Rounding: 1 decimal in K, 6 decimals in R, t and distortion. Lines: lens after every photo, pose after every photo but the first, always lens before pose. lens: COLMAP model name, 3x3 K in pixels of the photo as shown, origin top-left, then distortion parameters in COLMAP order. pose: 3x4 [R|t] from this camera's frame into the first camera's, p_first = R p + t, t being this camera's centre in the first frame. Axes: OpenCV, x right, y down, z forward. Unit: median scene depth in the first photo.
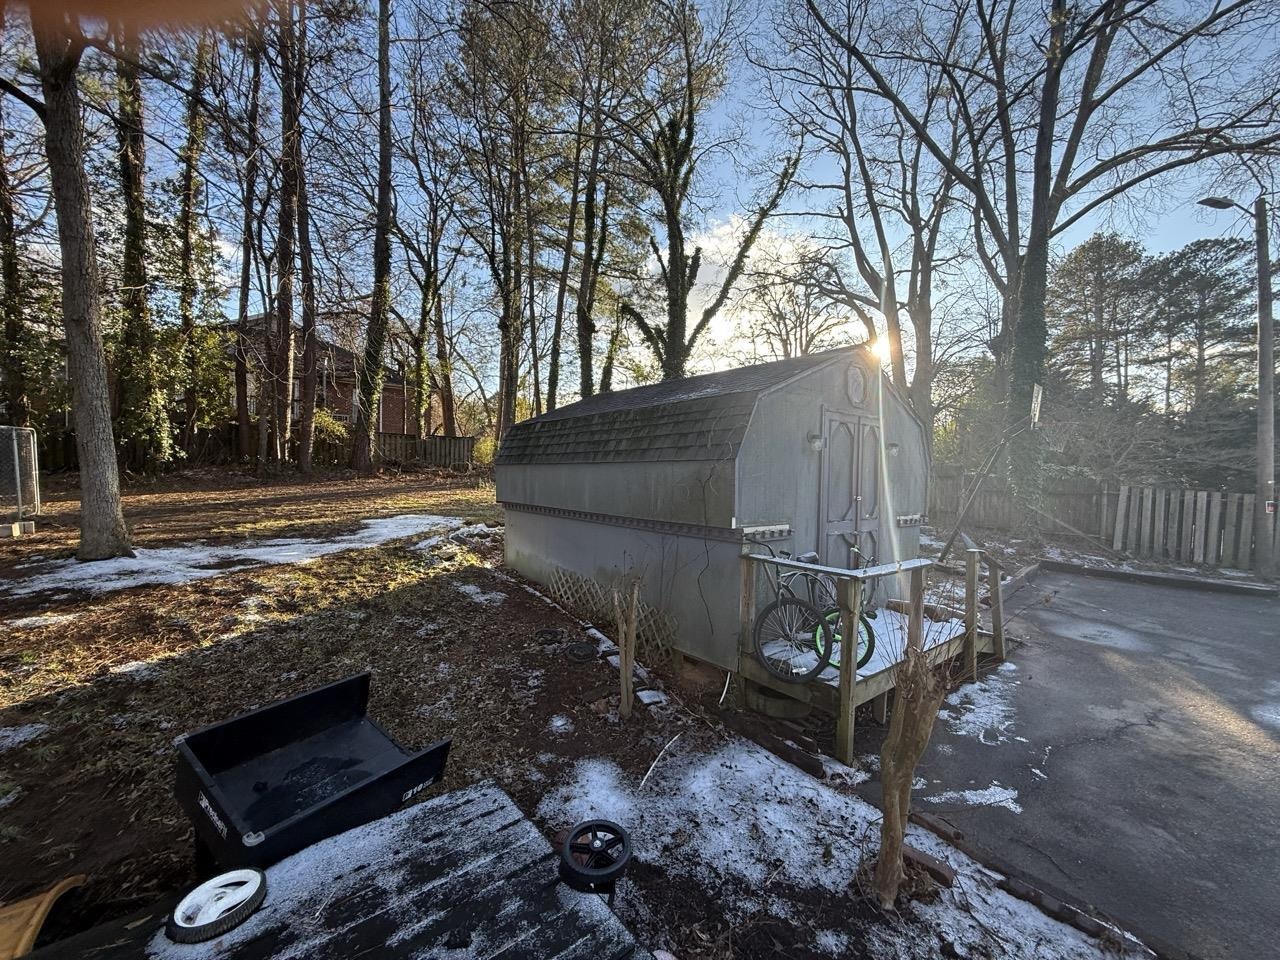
lens RADIAL K [[513.9, 0, 643.0], [0, 513.9, 479.2], [0, 0, 1]] dist [0.000954, -0.000608]
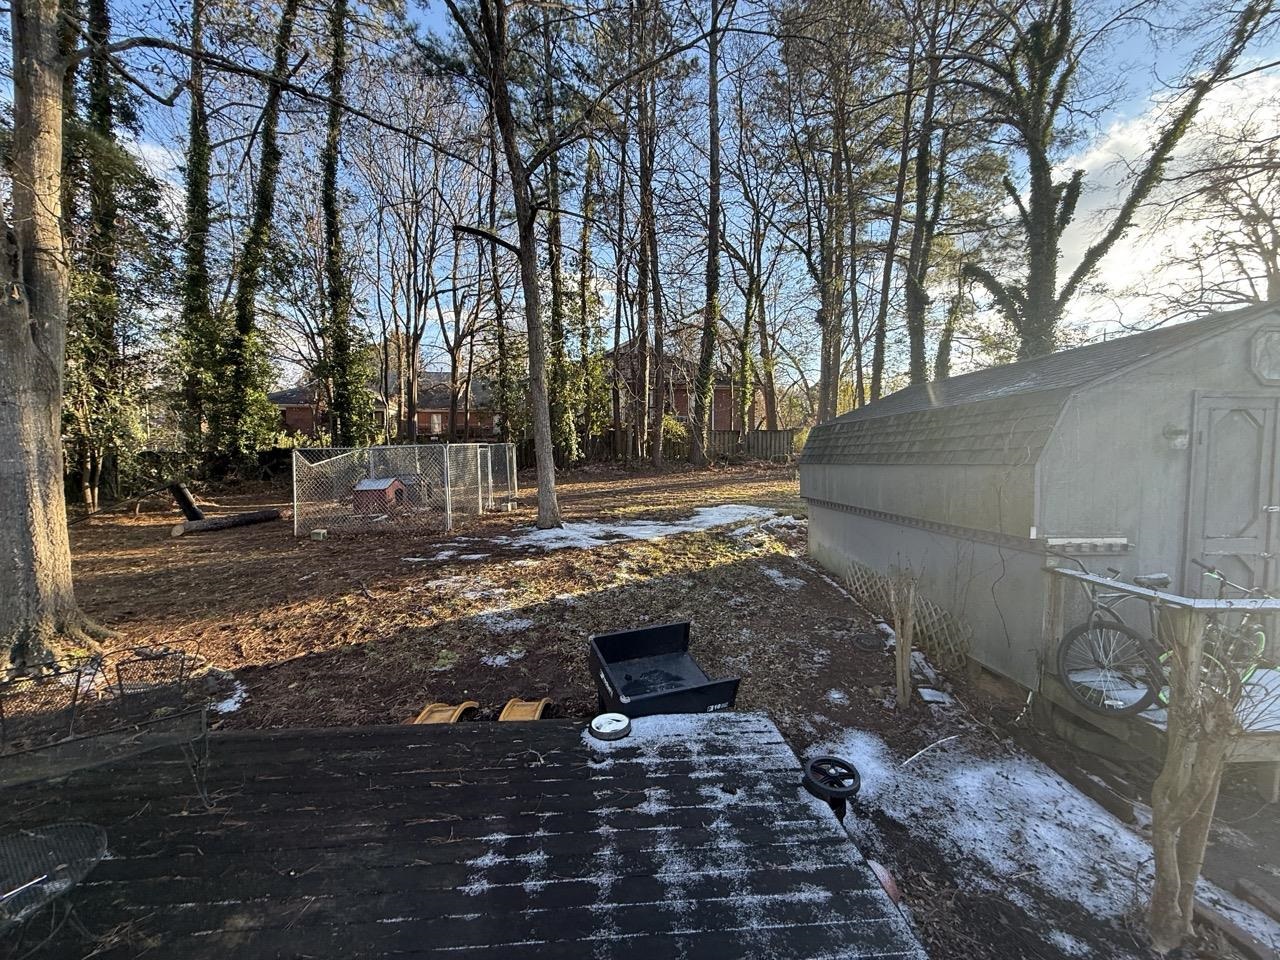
lens RADIAL K [[513.9, 0, 642.1], [0, 513.9, 481.3], [0, 0, 1]] dist [0.000954, -0.000608]
pose [[0.817557, 0.007869, -0.575794, 0.073804], [0.007773, 0.999665, 0.024700, -0.020688], [0.575796, -0.024669, 0.817221, -0.095778]]
